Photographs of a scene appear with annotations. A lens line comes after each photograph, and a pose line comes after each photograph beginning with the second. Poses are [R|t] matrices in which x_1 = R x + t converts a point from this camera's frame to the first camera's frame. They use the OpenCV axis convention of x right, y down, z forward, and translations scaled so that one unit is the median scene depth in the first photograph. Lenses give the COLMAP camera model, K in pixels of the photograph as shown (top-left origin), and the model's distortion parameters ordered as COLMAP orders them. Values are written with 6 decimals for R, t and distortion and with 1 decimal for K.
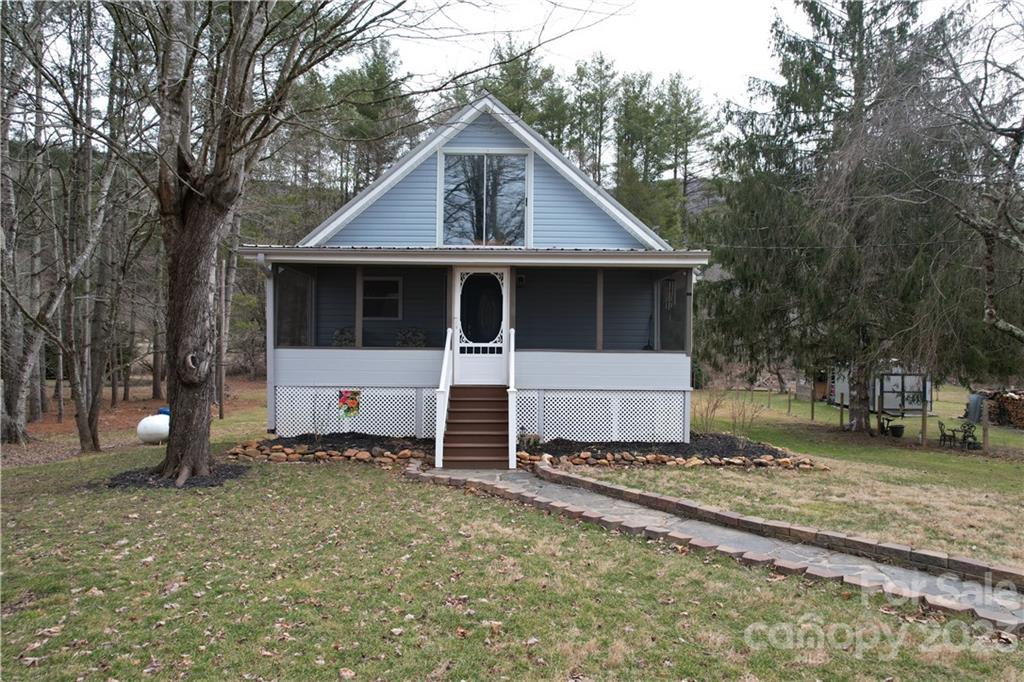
lens RADIAL K [[662.3, 0, 518.1], [0, 662.3, 339.1], [0, 0, 1]] dist [-0.056963, 0.011172]
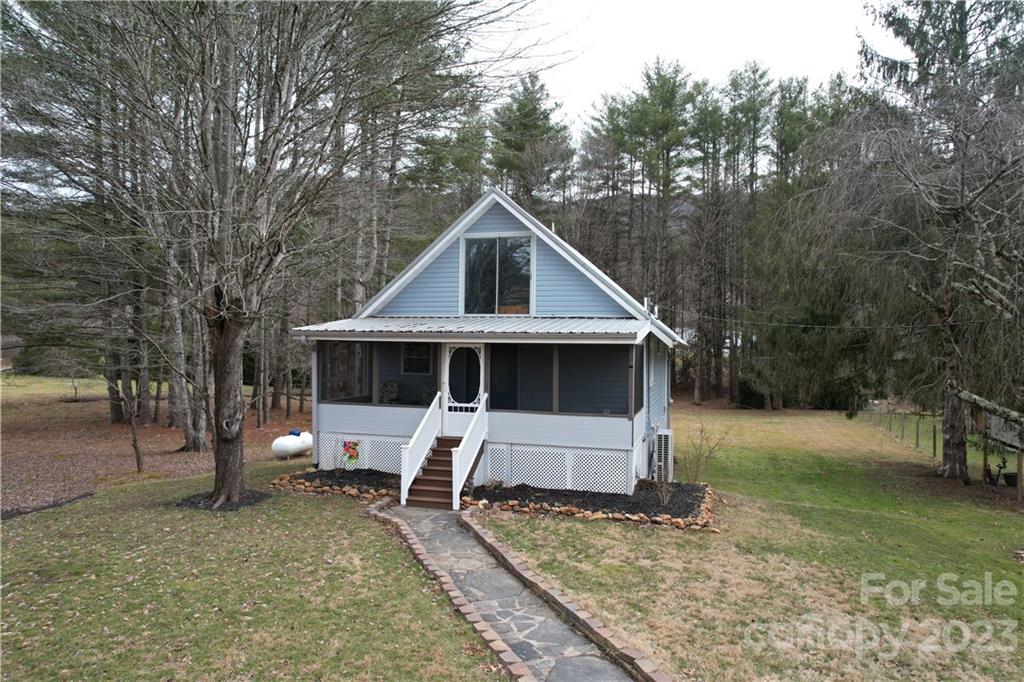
lens RADIAL K [[662.3, 0, 515.1], [0, 662.3, 342.7], [0, 0, 1]] dist [-0.056963, 0.011172]
pose [[0.957239, 0.001650, -0.289294, 0.399366], [-0.001739, 0.999998, -0.000051, -0.109765], [0.289293, 0.000552, 0.957240, -0.167865]]
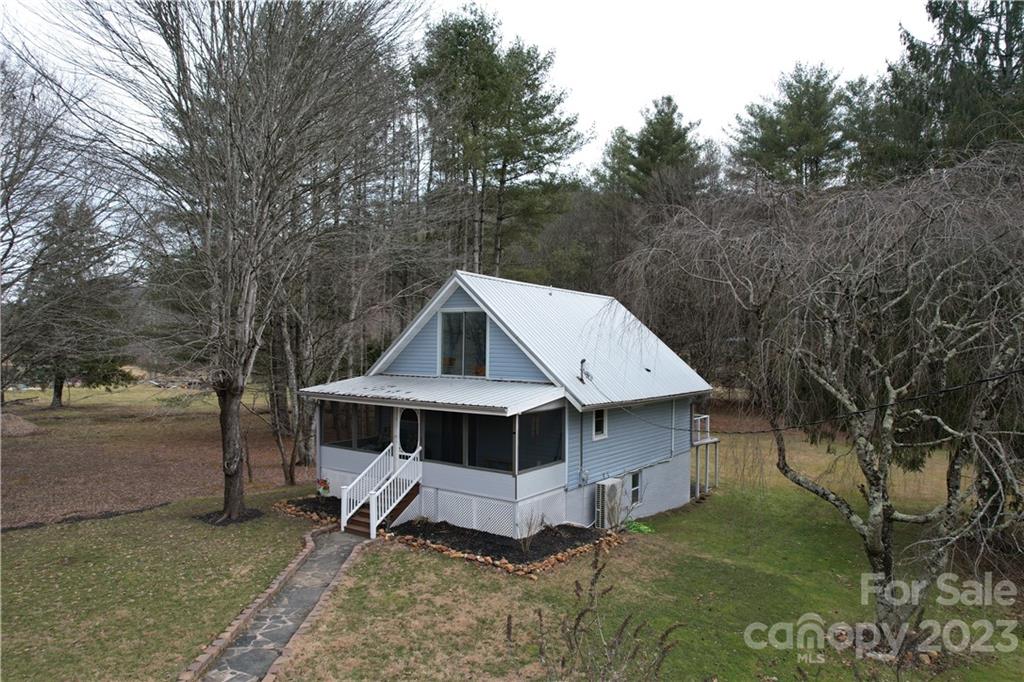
lens RADIAL K [[662.3, 0, 505.5], [0, 662.3, 344.4], [0, 0, 1]] dist [-0.056963, 0.011172]
pose [[0.813773, -0.002476, -0.581178, 1.055853], [0.001186, 0.999996, -0.002599, -0.251337], [0.581182, 0.001425, 0.813772, -0.150357]]
